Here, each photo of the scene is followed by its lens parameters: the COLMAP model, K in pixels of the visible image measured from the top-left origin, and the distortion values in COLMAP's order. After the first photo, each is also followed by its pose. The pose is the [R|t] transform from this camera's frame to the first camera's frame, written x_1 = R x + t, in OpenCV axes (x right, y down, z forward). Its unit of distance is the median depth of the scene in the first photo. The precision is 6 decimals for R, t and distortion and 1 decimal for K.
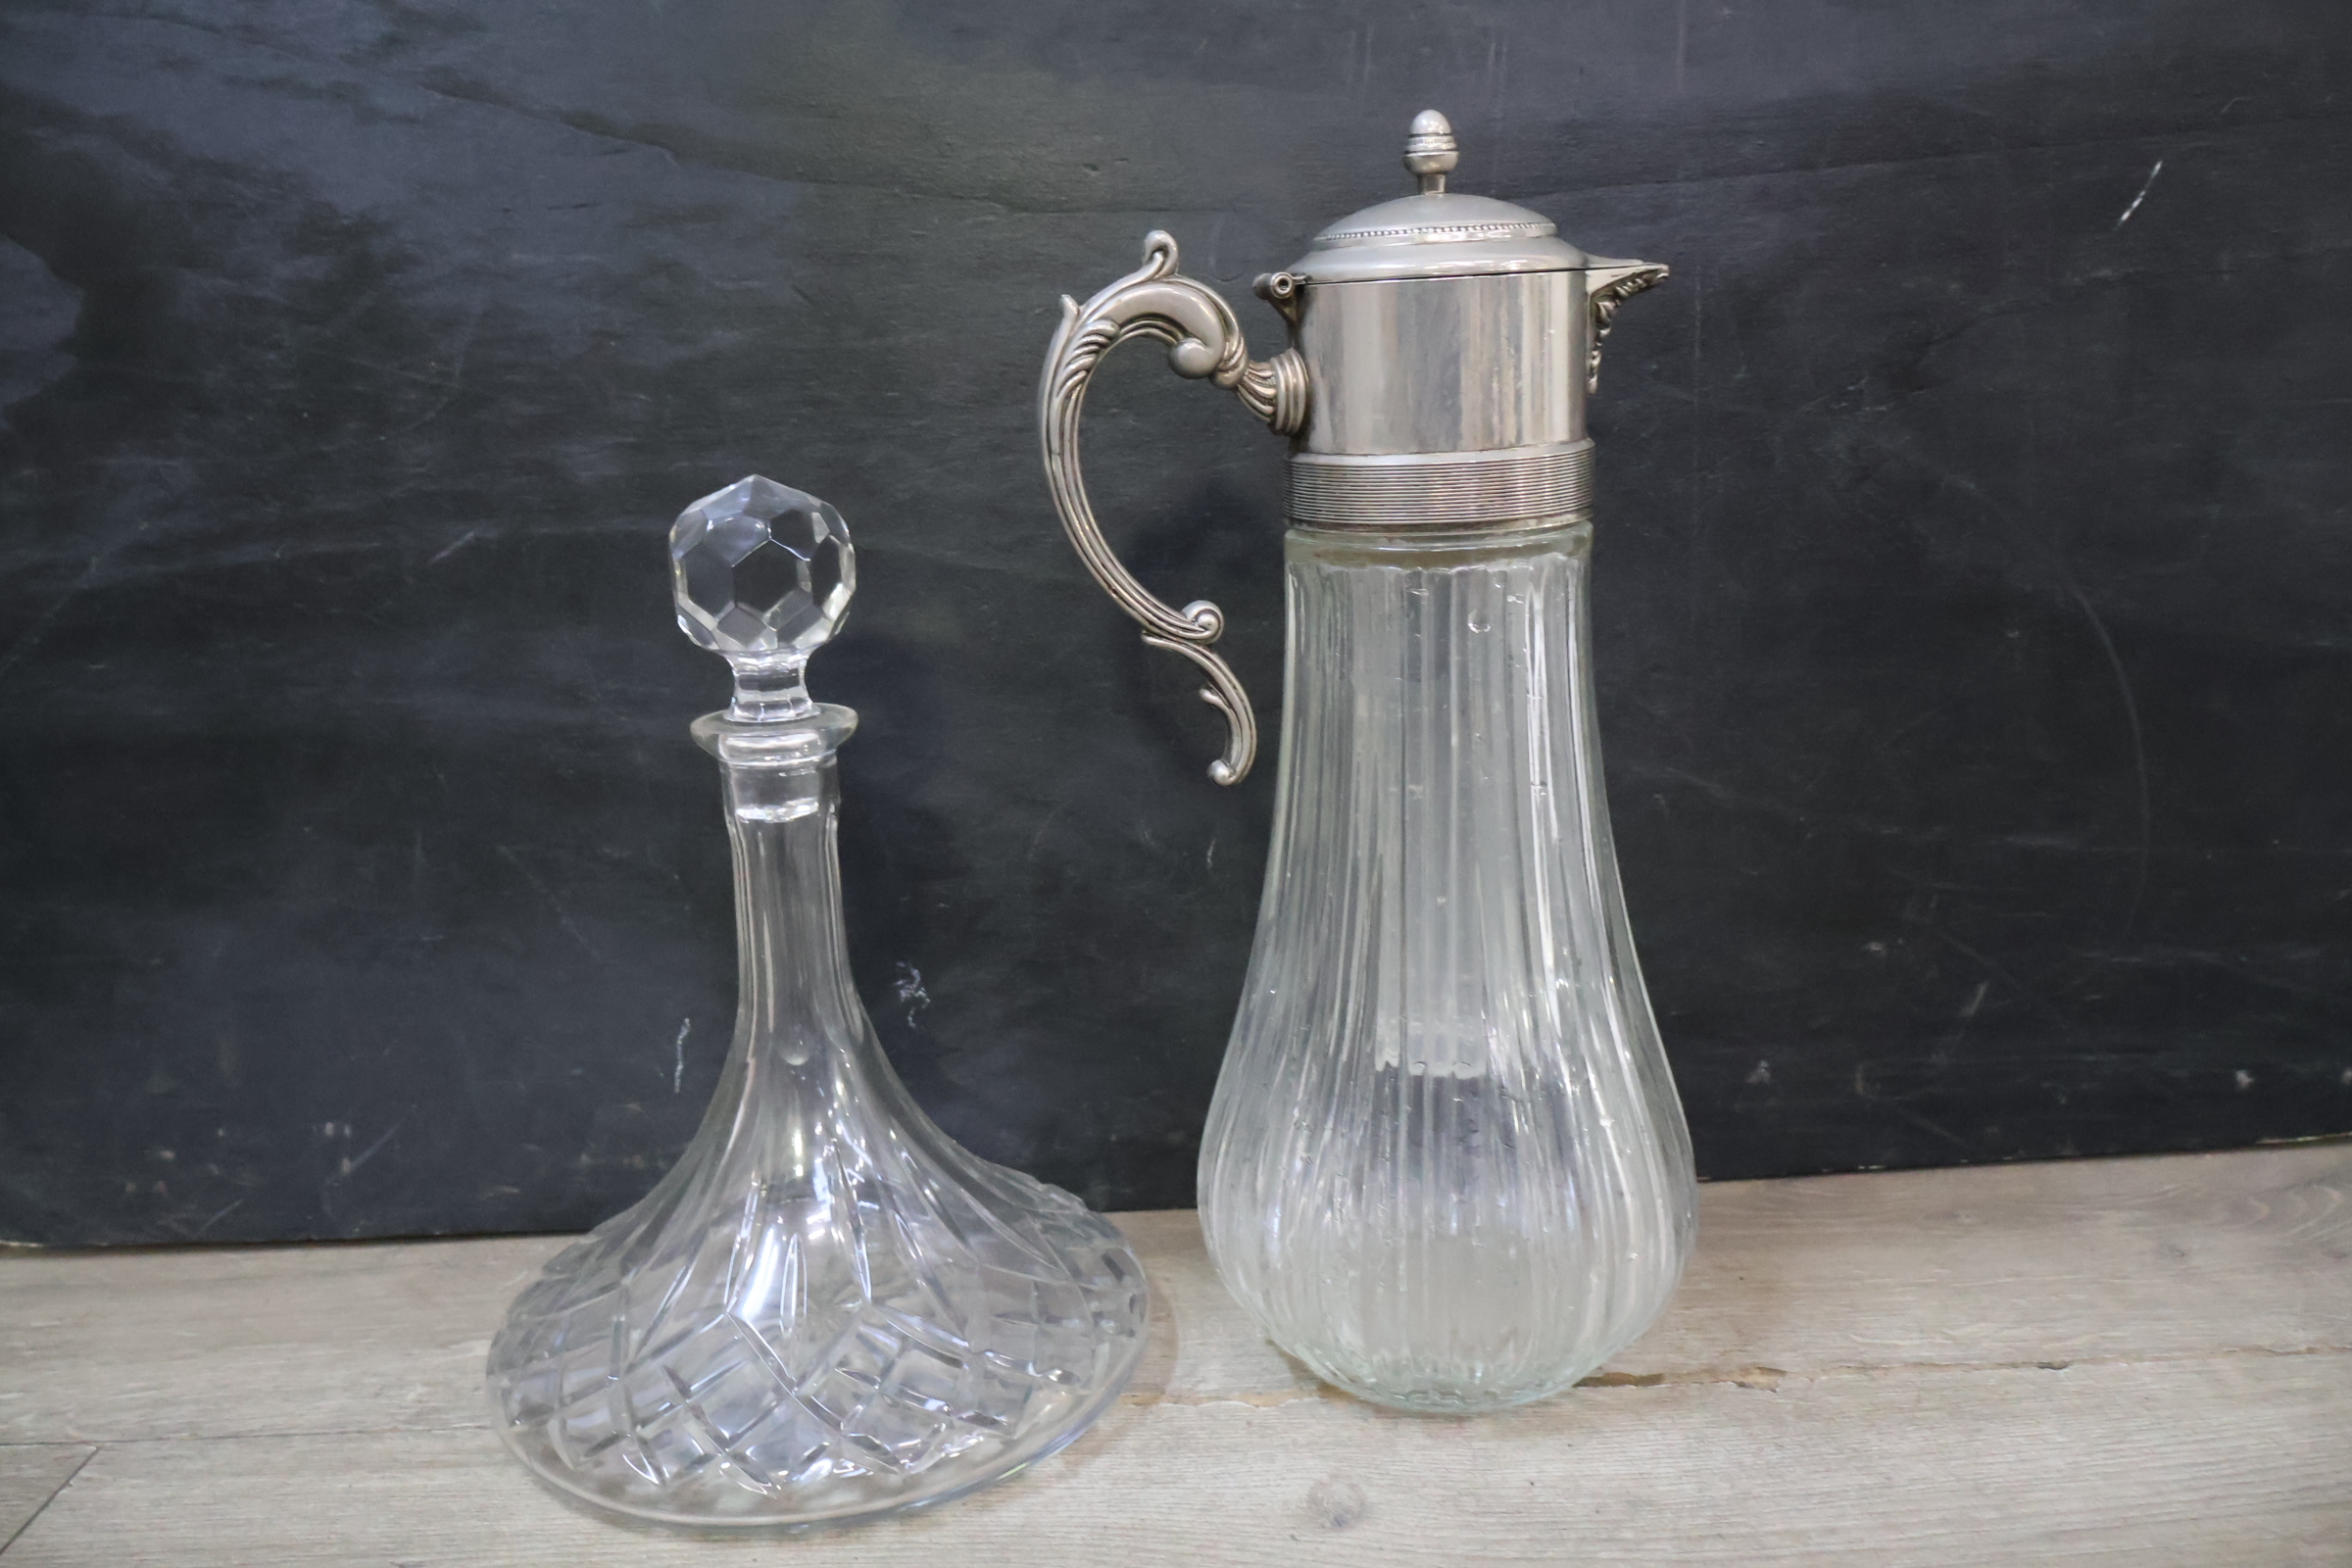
lens RADIAL K [[2019.4, 0, 1169.9], [0, 2019.4, 780.0], [0, 0, 1]] dist [0.003878, 0.001534]
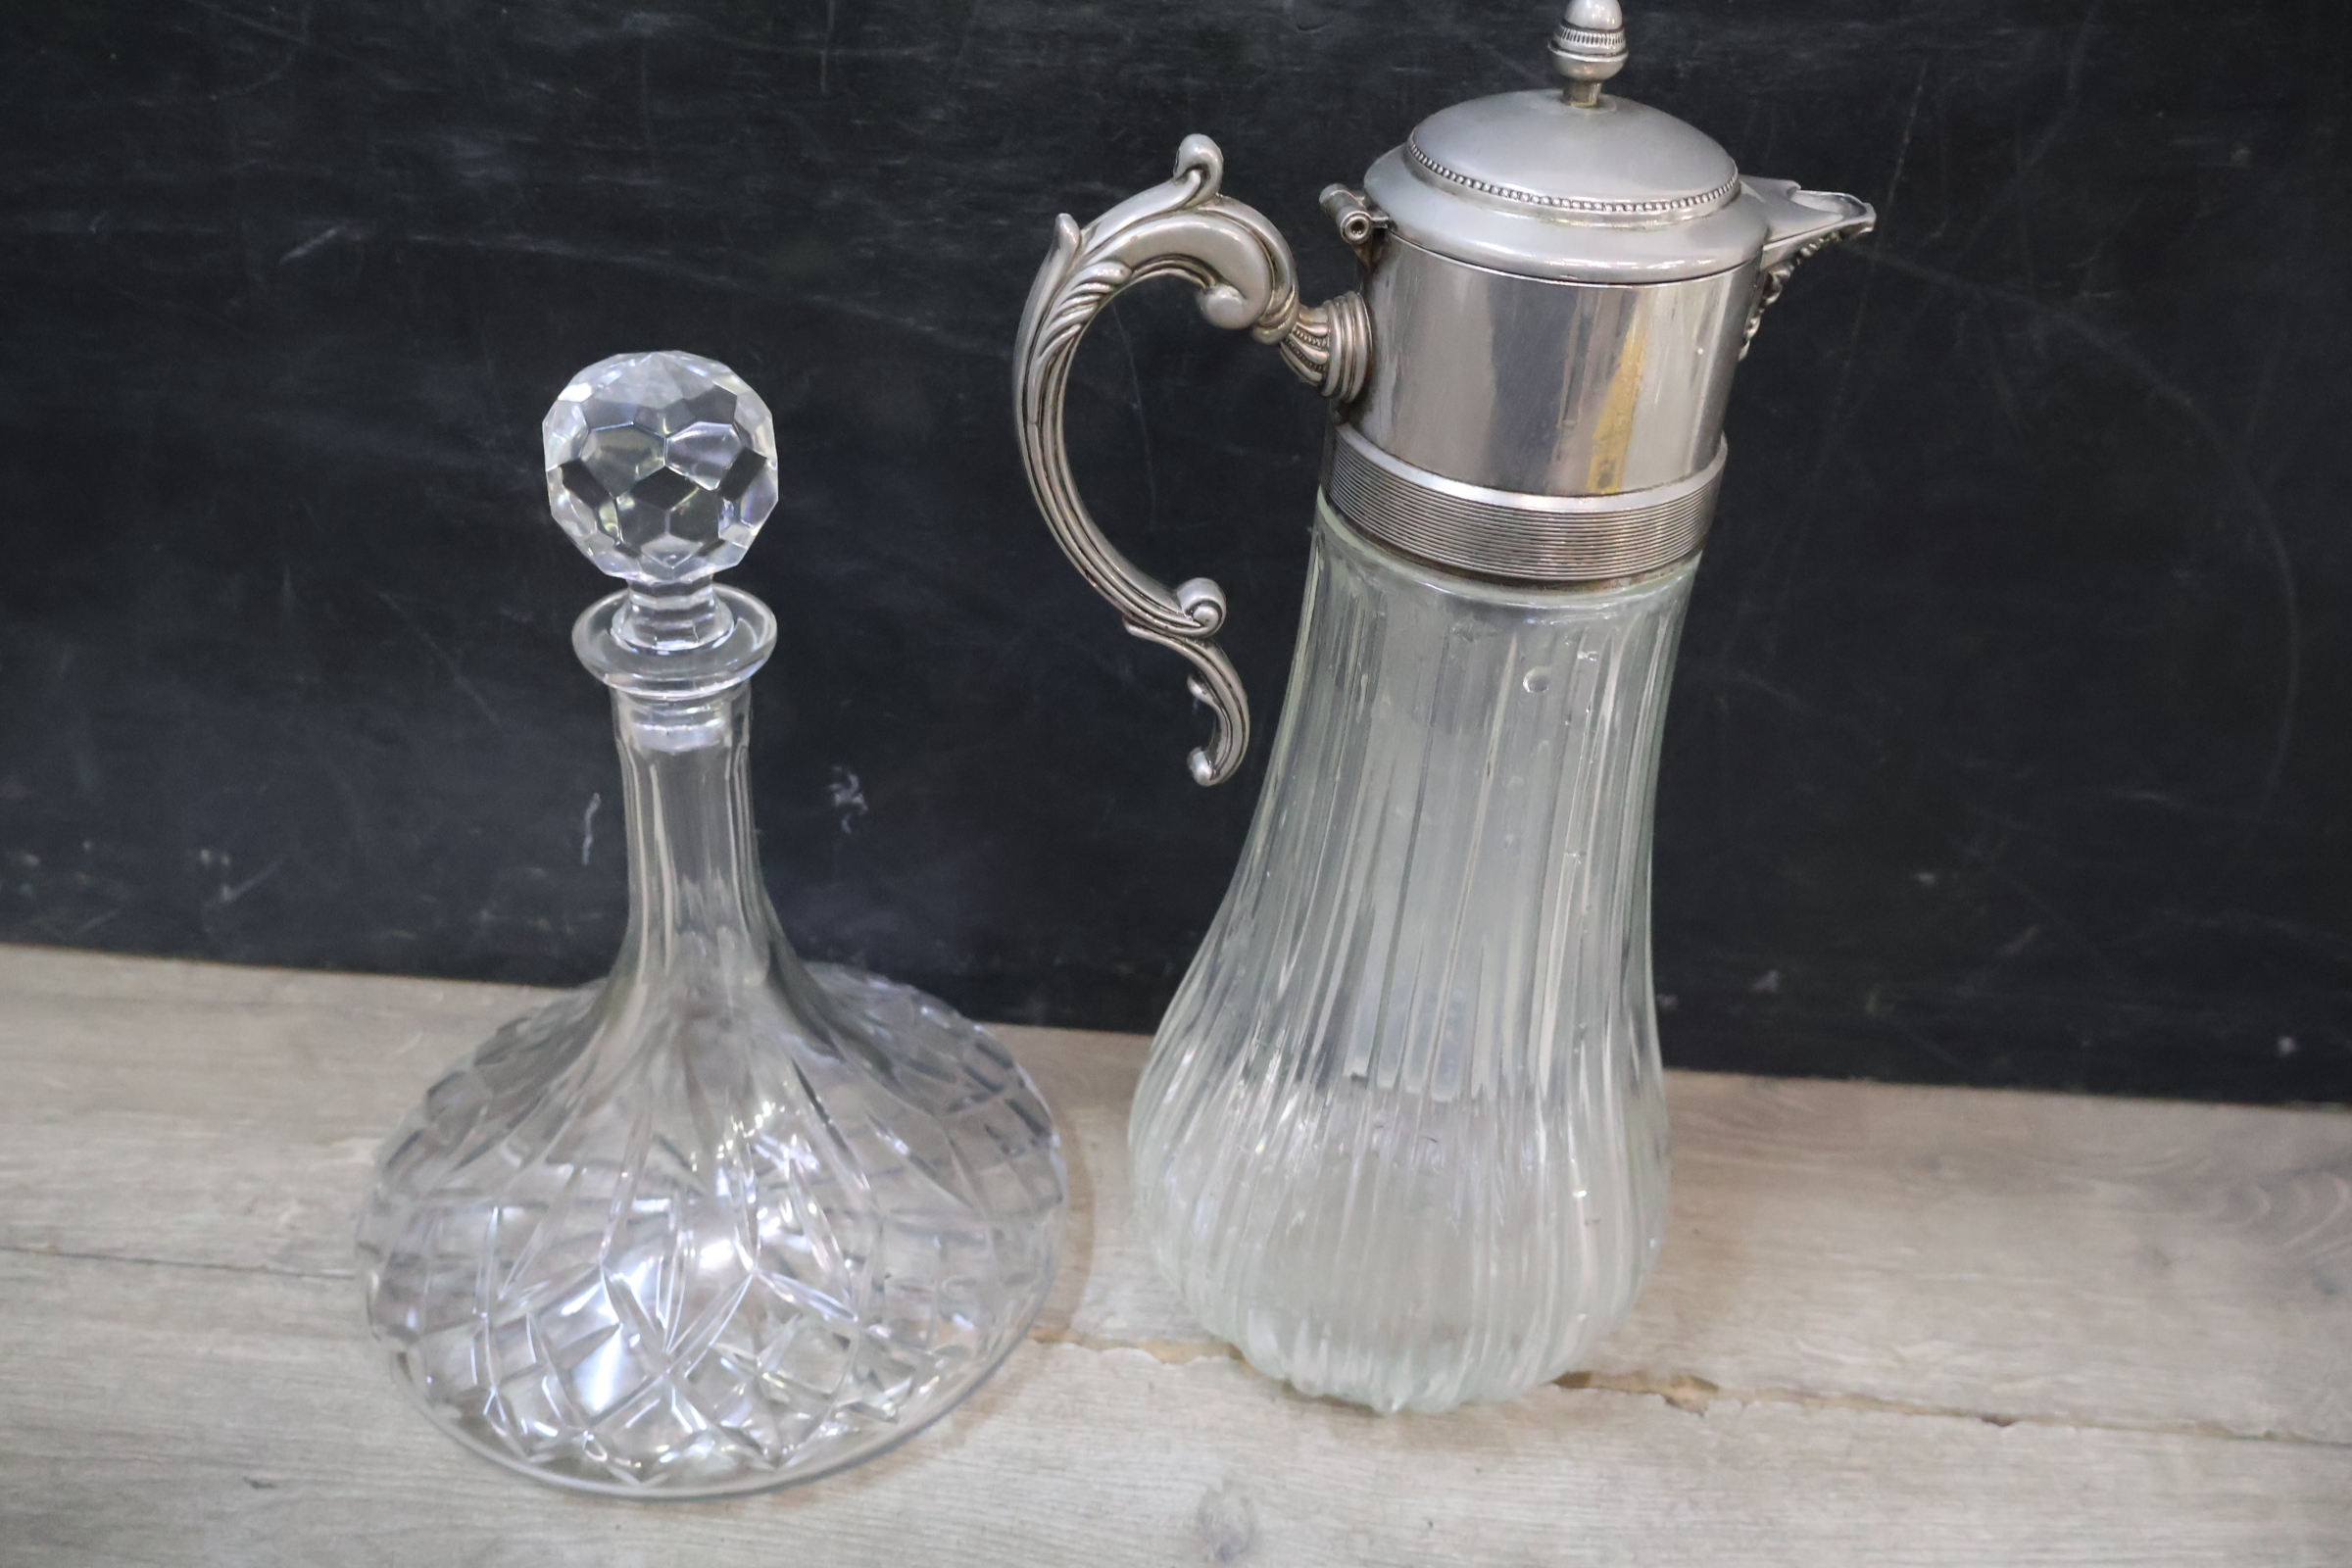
lens RADIAL K [[2021.6, 0, 1173.4], [0, 2021.6, 778.9], [0, 0, 1]] dist [0.003460, -0.000323]
pose [[0.992857, 0.118514, 0.013756, 0.002374], [-0.115471, 0.925495, 0.360730, -0.301400], [0.030020, -0.359741, 0.932569, 0.216981]]
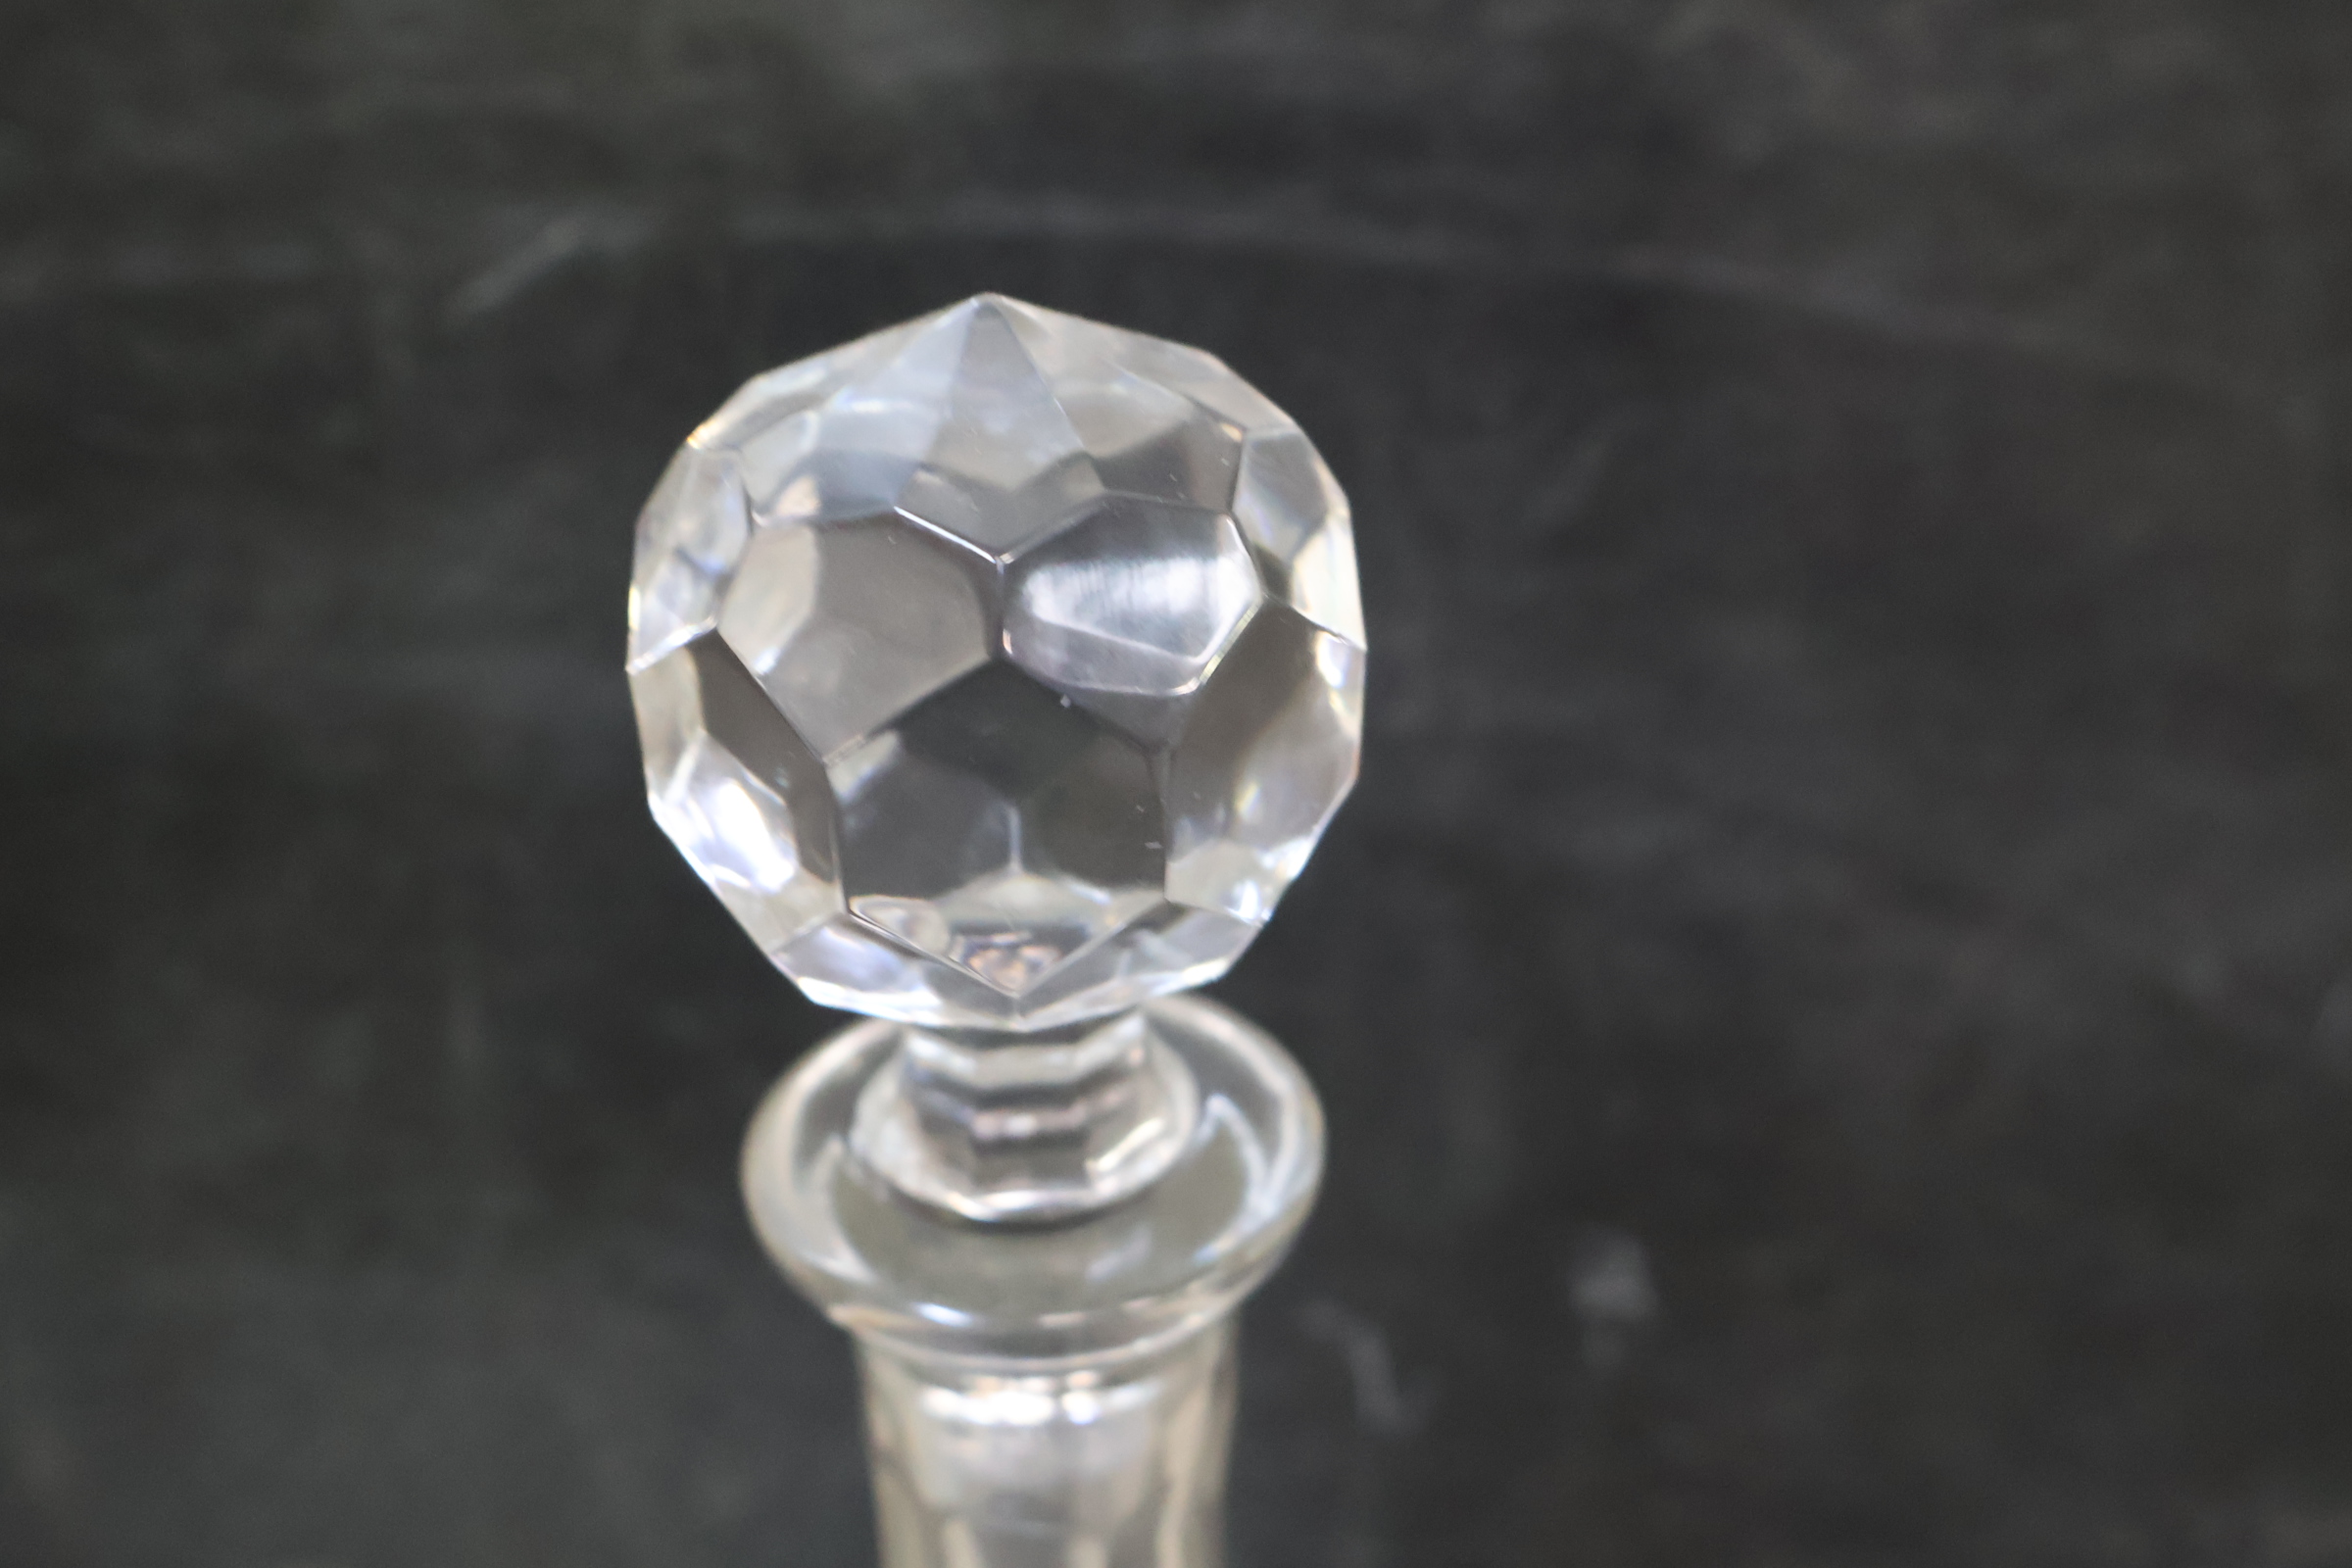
lens RADIAL K [[2143.1, 0, 1176.0], [0, 2143.1, 784.0], [0, 0, 1]] dist [0.000664, -0.001539]
pose [[0.998996, -0.000413, 0.044803, -0.304439], [-0.011076, 0.966644, 0.255885, -0.152430], [-0.043414, -0.256124, 0.965669, 0.721355]]
